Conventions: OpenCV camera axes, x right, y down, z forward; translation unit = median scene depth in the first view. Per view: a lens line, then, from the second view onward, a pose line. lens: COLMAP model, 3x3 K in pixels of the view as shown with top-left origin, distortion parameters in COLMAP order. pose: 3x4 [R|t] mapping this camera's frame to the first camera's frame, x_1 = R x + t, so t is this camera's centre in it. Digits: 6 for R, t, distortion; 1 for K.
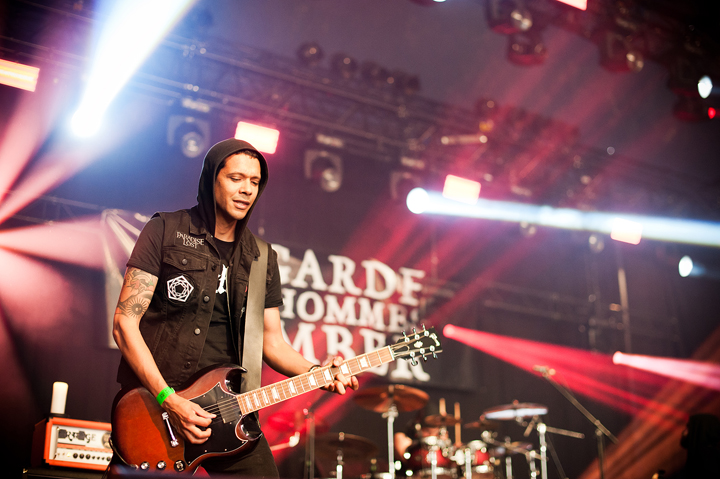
lens RADIAL K [[1031.5, 0, 360.0], [0, 1031.5, 239.5], [0, 0, 1]] dist [-0.168178, 0.088855]
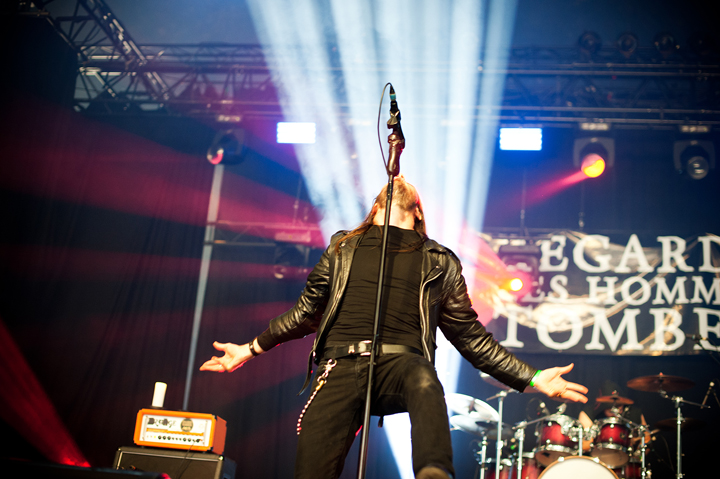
lens RADIAL K [[1031.5, 0, 360.0], [0, 1031.5, 239.5], [0, 0, 1]] dist [-0.168178, 0.088855]
pose [[0.747054, -0.147357, -0.648226, 0.405477], [0.142387, 0.987961, -0.060492, 0.038652], [0.649336, -0.047108, 0.759041, 0.089014]]
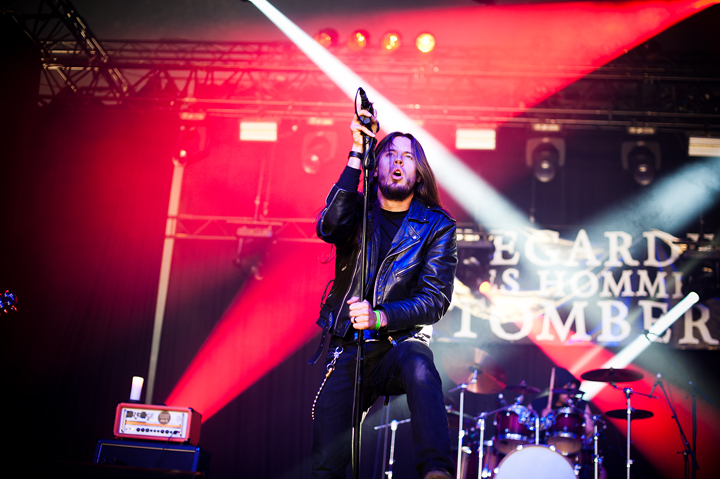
lens RADIAL K [[1031.5, 0, 360.0], [0, 1031.5, 239.5], [0, 0, 1]] dist [-0.168178, 0.088855]
pose [[0.783893, -0.135740, -0.605877, 0.414442], [0.143766, 0.988973, -0.035562, 0.025640], [0.604023, -0.059228, 0.794763, 0.050189]]
